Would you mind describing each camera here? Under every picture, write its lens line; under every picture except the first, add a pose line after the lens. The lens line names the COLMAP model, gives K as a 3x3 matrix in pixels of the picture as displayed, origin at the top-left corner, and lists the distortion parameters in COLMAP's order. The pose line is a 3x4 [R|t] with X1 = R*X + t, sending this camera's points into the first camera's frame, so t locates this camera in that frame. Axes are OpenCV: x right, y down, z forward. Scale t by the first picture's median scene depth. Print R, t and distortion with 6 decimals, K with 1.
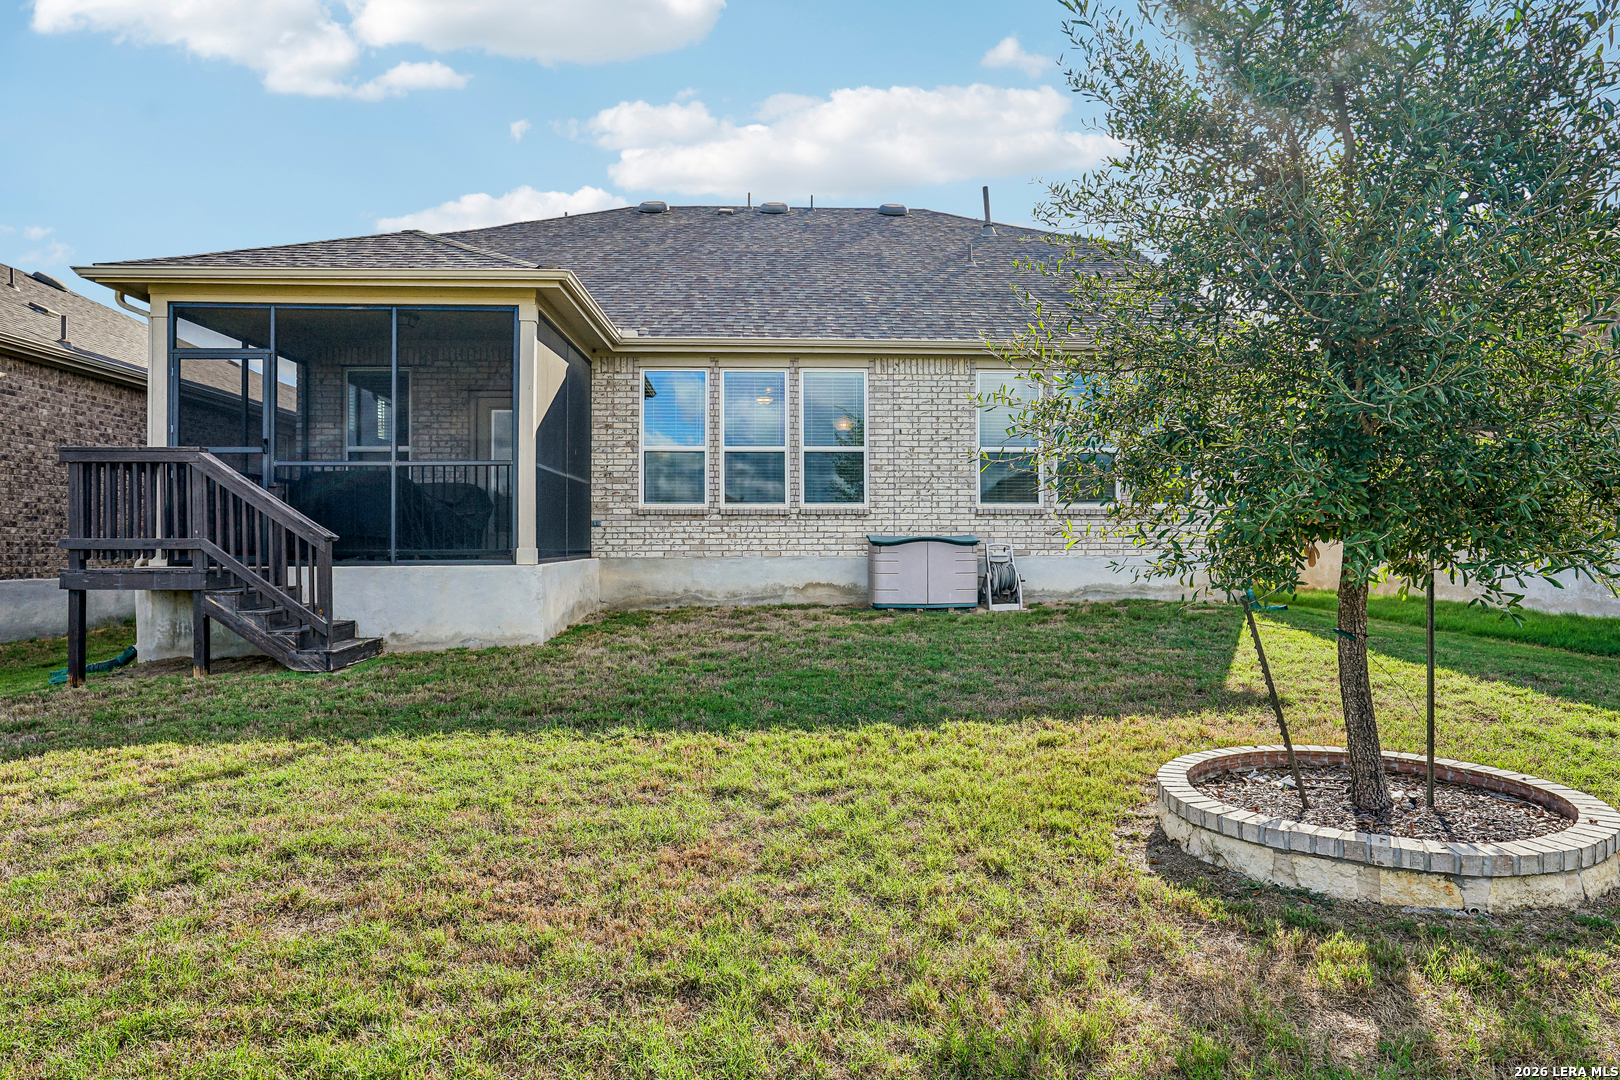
lens RADIAL K [[894.5, 0, 811.7], [0, 894.5, 544.2], [0, 0, 1]] dist [-0.002411, -0.000021]
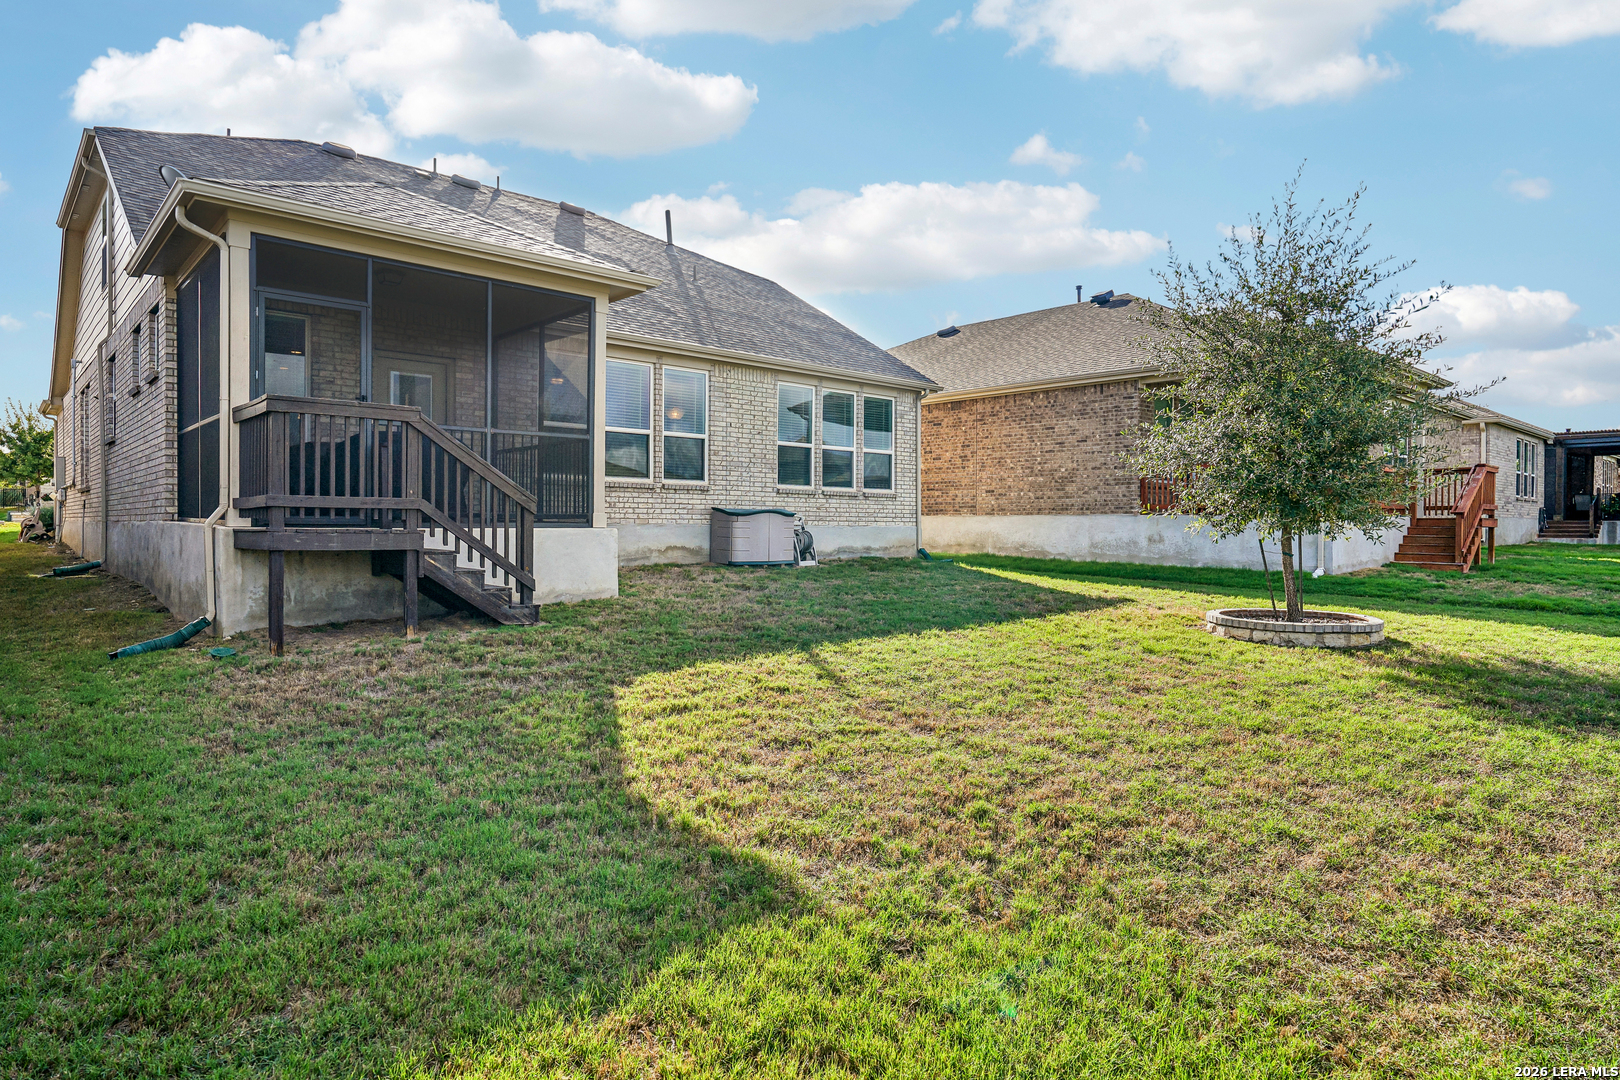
lens RADIAL K [[963.1, 0, 807.0], [0, 963.1, 540.9], [0, 0, 1]] dist [0.000284, 0.000009]
pose [[0.771731, 0.000238, 0.635950, -0.688143], [-0.017196, 0.999642, 0.020493, 0.007007], [-0.635717, -0.026751, 0.771459, -0.111917]]
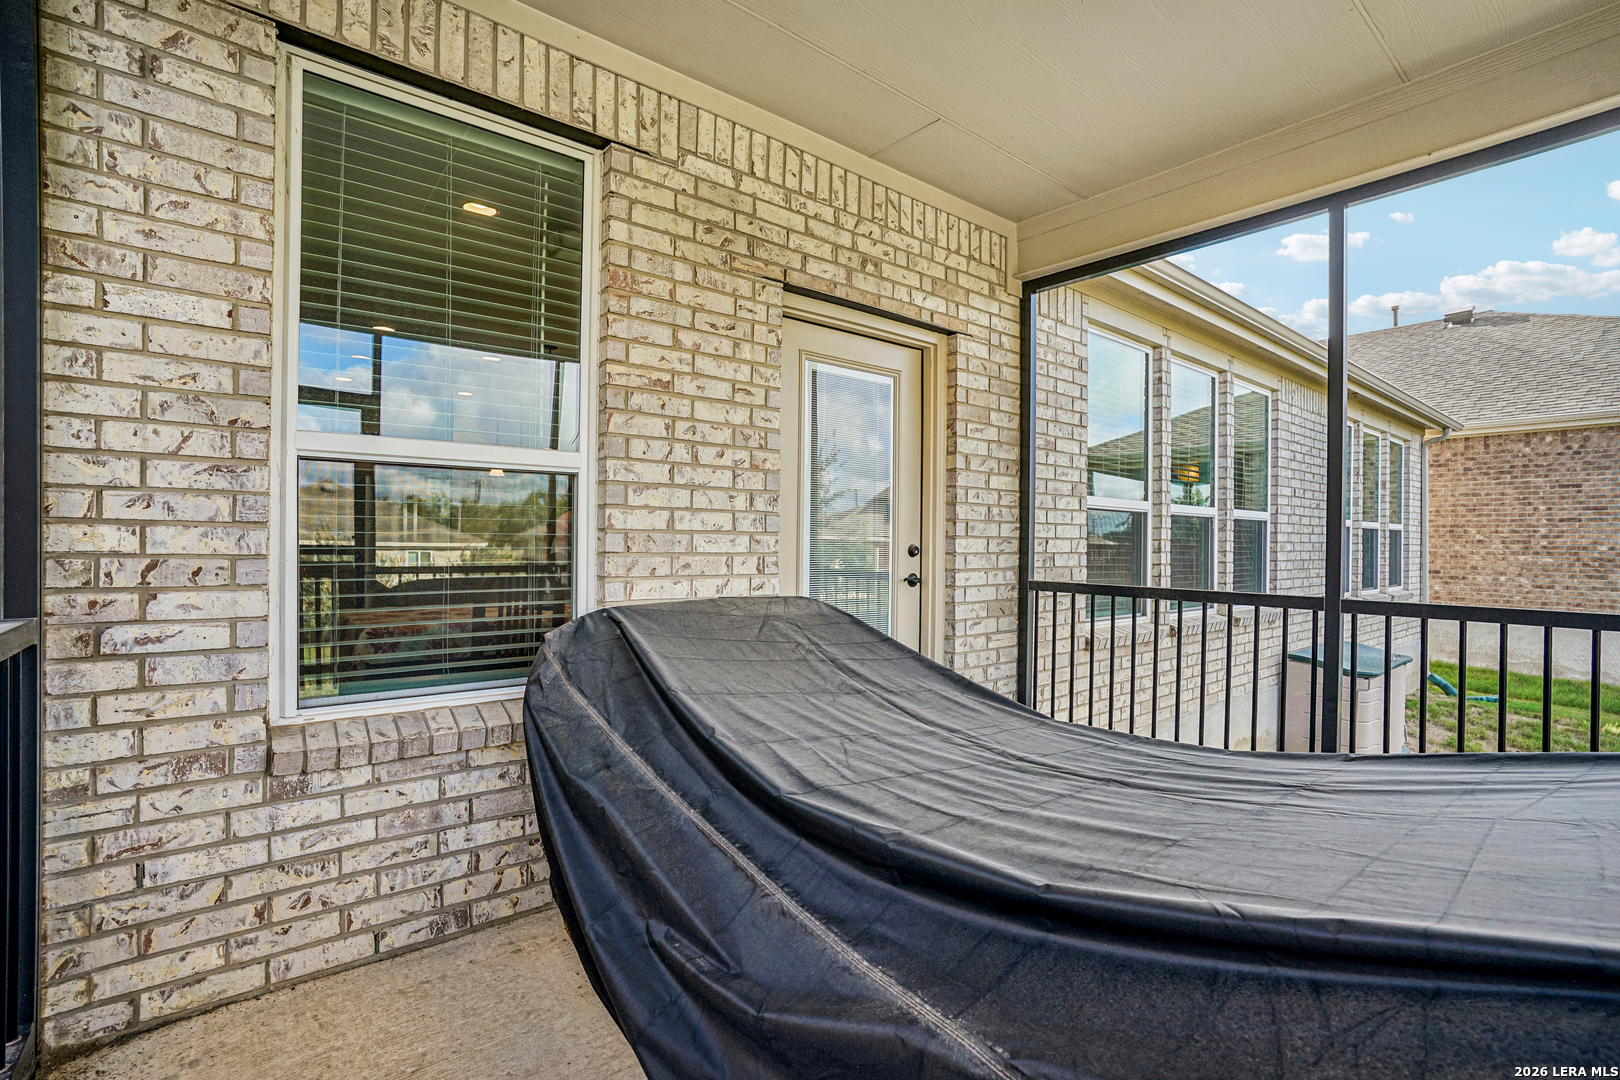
lens RADIAL K [[744.9, 0, 814.4], [0, 744.9, 538.8], [0, 0, 1]] dist [-0.017861, -0.000116]
pose [[0.790266, 0.012351, 0.612640, -0.529069], [-0.020641, 0.999766, 0.006470, -0.088091], [-0.612416, -0.017759, 0.790336, 0.794099]]
